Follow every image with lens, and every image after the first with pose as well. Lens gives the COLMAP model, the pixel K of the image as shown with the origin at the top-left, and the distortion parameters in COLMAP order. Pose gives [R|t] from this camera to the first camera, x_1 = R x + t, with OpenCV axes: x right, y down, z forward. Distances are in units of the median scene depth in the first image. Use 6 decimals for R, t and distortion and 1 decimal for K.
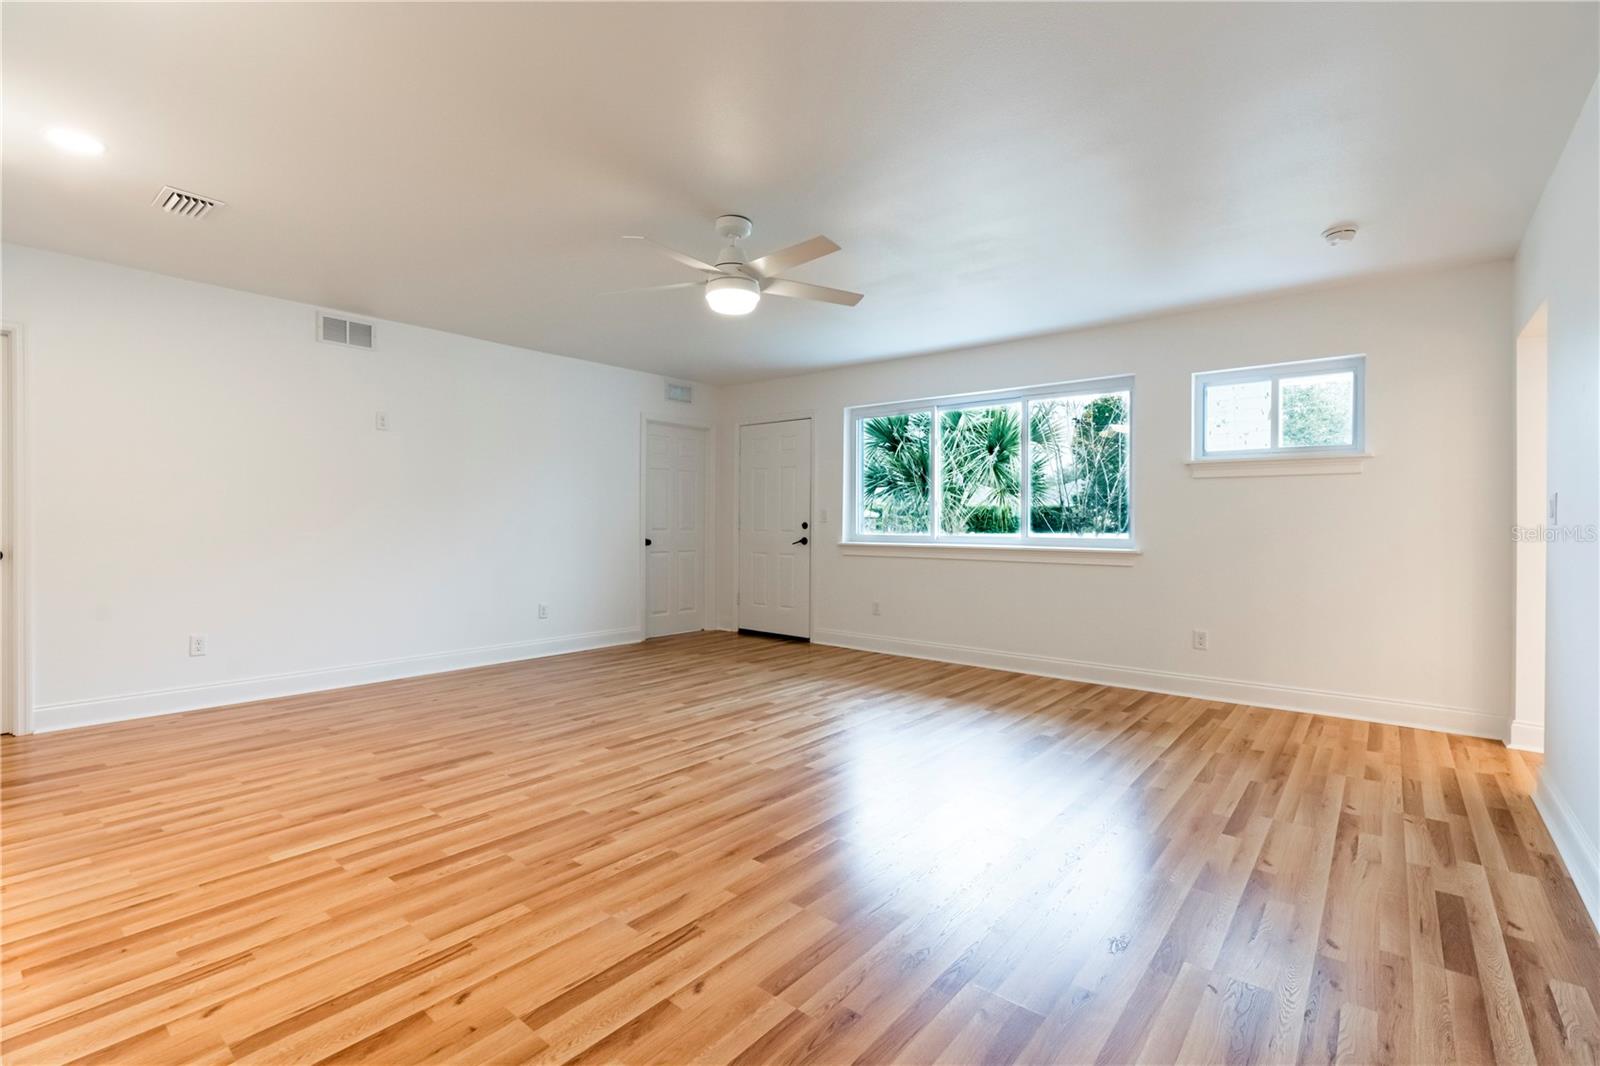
lens RADIAL K [[722.5, 0, 792.3], [0, 722.5, 524.1], [0, 0, 1]] dist [-0.003439, 0.001111]
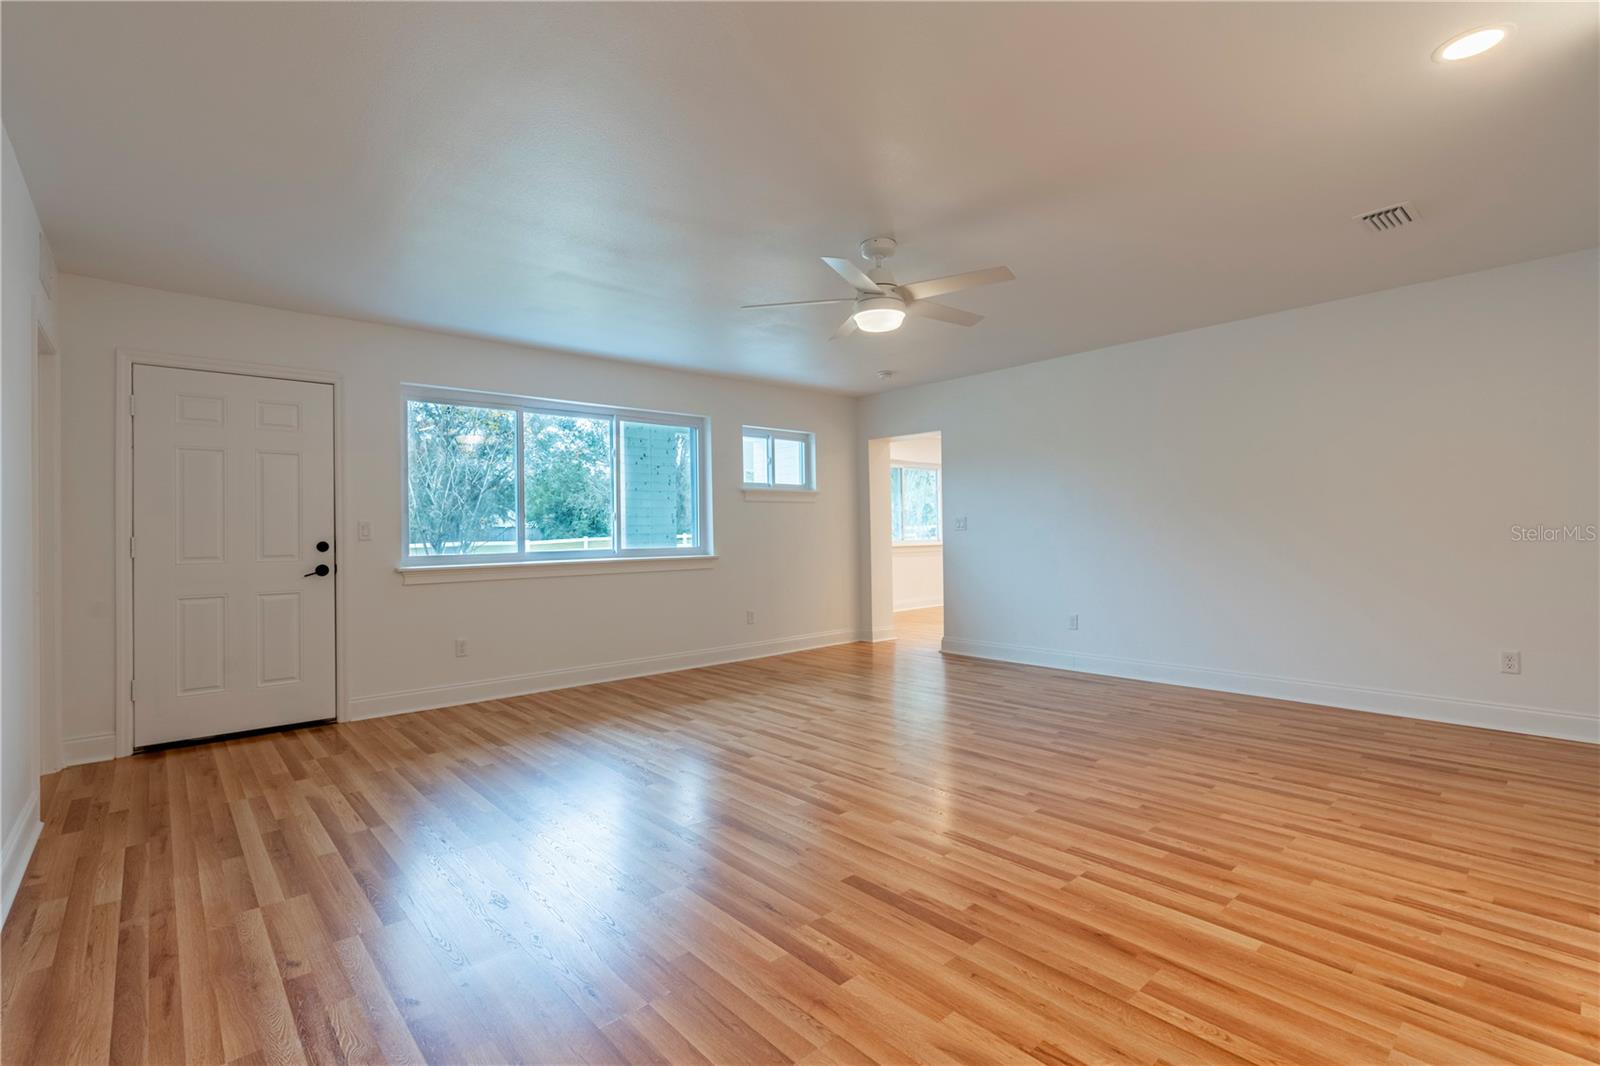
lens RADIAL K [[722.5, 0, 792.3], [0, 722.5, 524.1], [0, 0, 1]] dist [-0.003439, 0.001111]
pose [[0.157020, 0.003525, 0.987589, -1.589514], [0.019009, 0.999798, -0.006591, -0.016732], [-0.987412, 0.019808, 0.156921, 1.364362]]
